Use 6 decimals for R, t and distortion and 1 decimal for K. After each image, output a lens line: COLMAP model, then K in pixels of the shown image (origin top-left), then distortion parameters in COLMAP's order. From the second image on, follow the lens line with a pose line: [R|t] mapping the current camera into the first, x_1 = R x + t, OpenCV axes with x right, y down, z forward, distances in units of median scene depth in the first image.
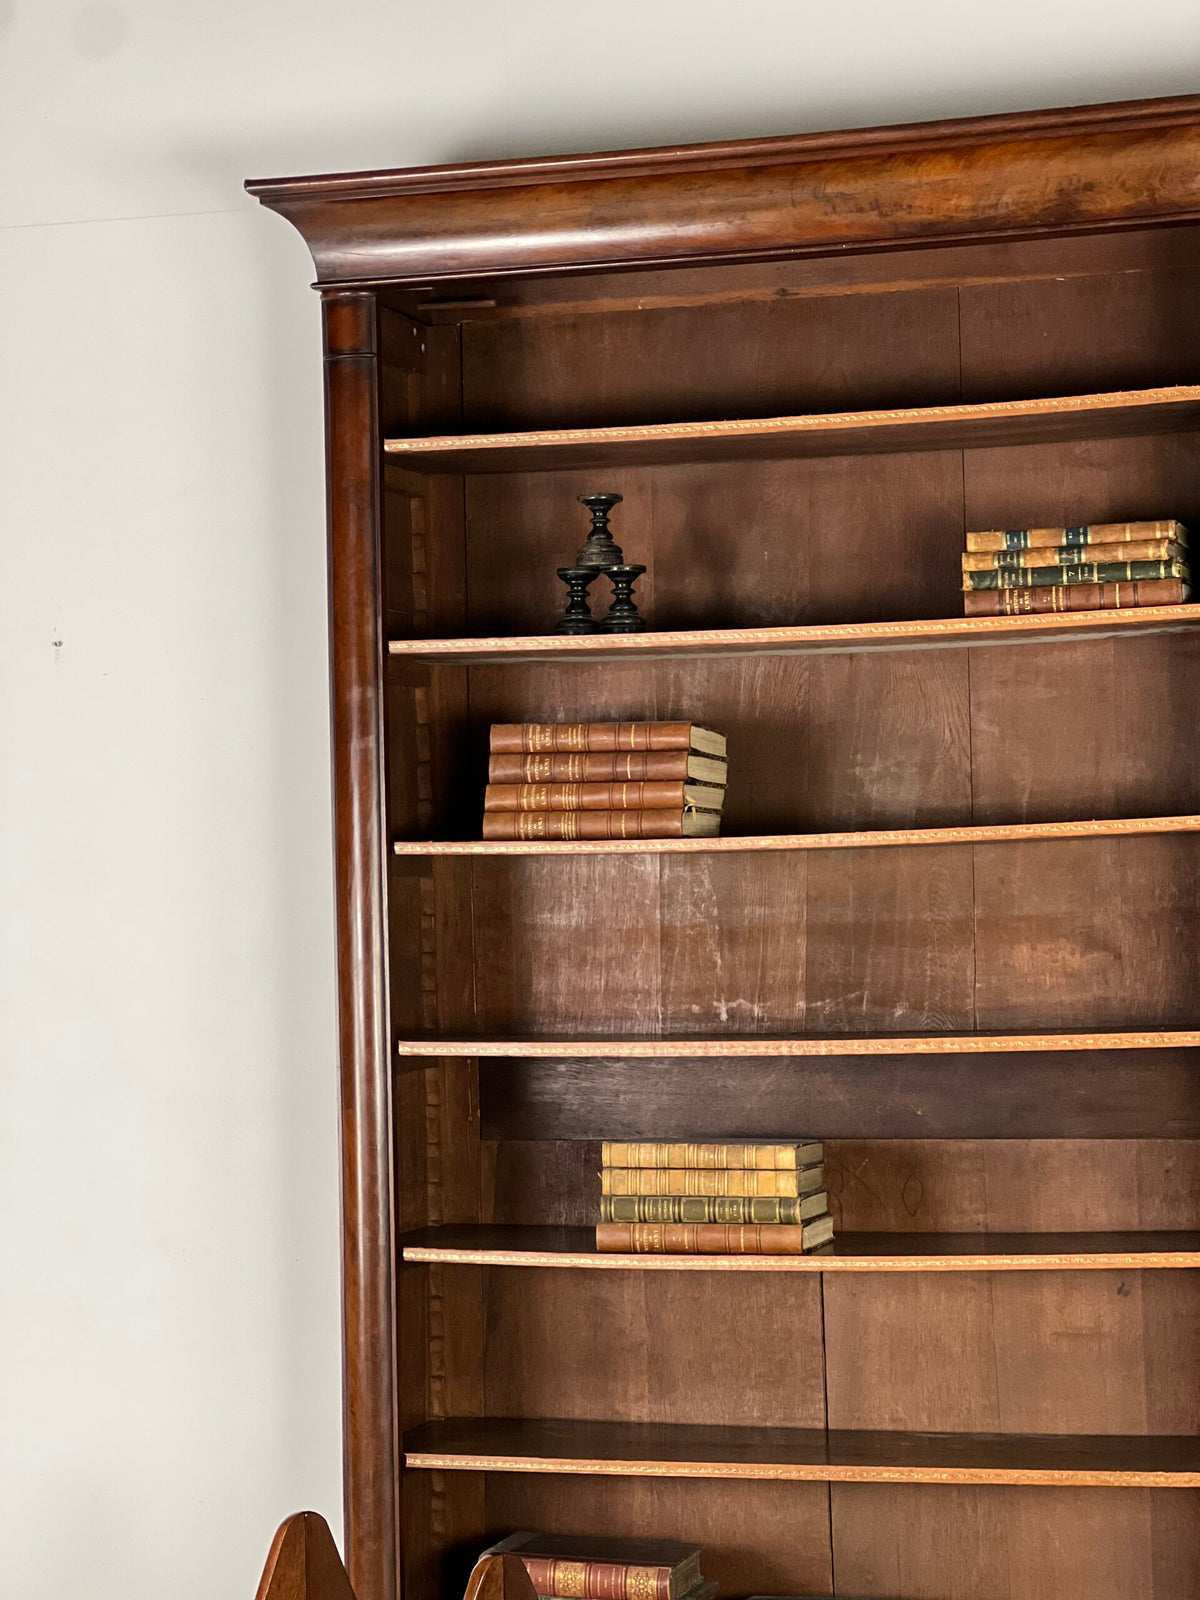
lens RADIAL K [[3631.0, 0, 631.0], [0, 3631.0, 742.7], [0, 0, 1]] dist [-0.076107, 5.159239]
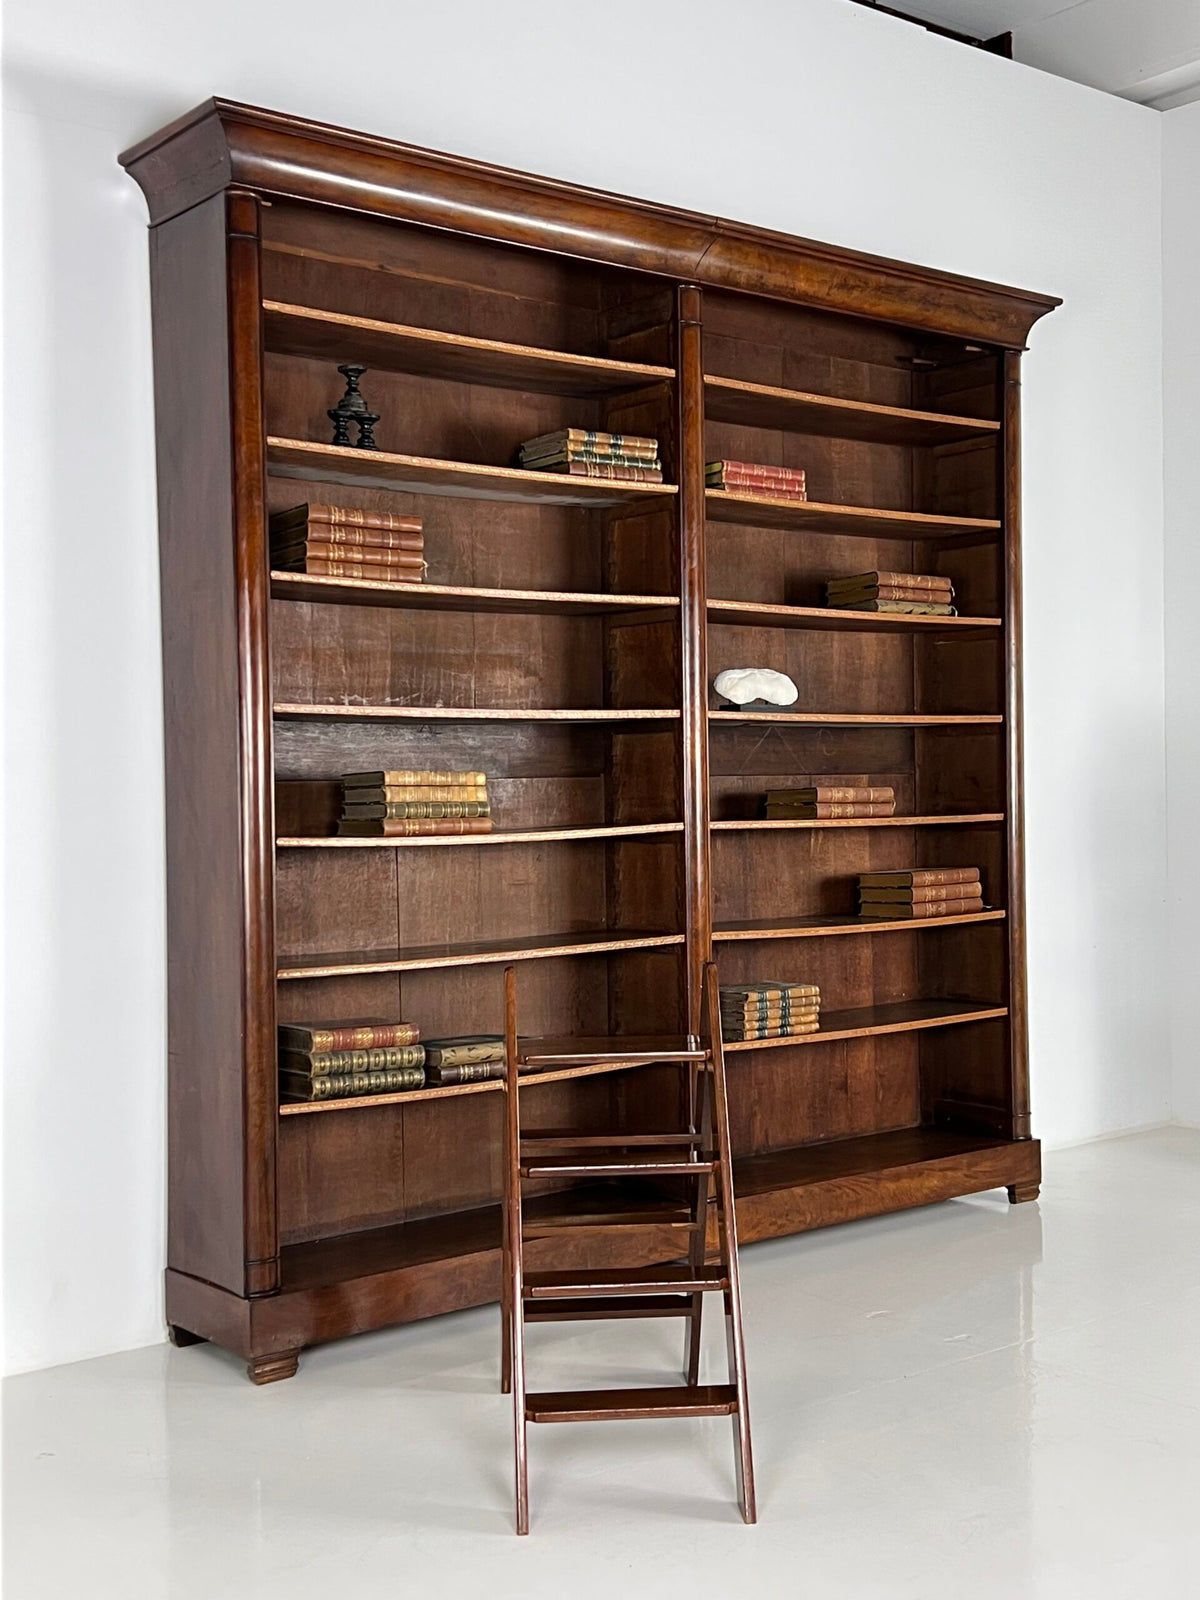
lens RADIAL K [[1872.5, 0, 609.8], [0, 1872.5, 779.3], [0, 0, 1]] dist [0.238465, -0.763310]
pose [[0.569015, 0.018256, 0.822125, -0.623937], [-0.031682, 0.999498, -0.000268, 0.108735], [-0.821717, -0.025894, 0.569307, 0.431905]]
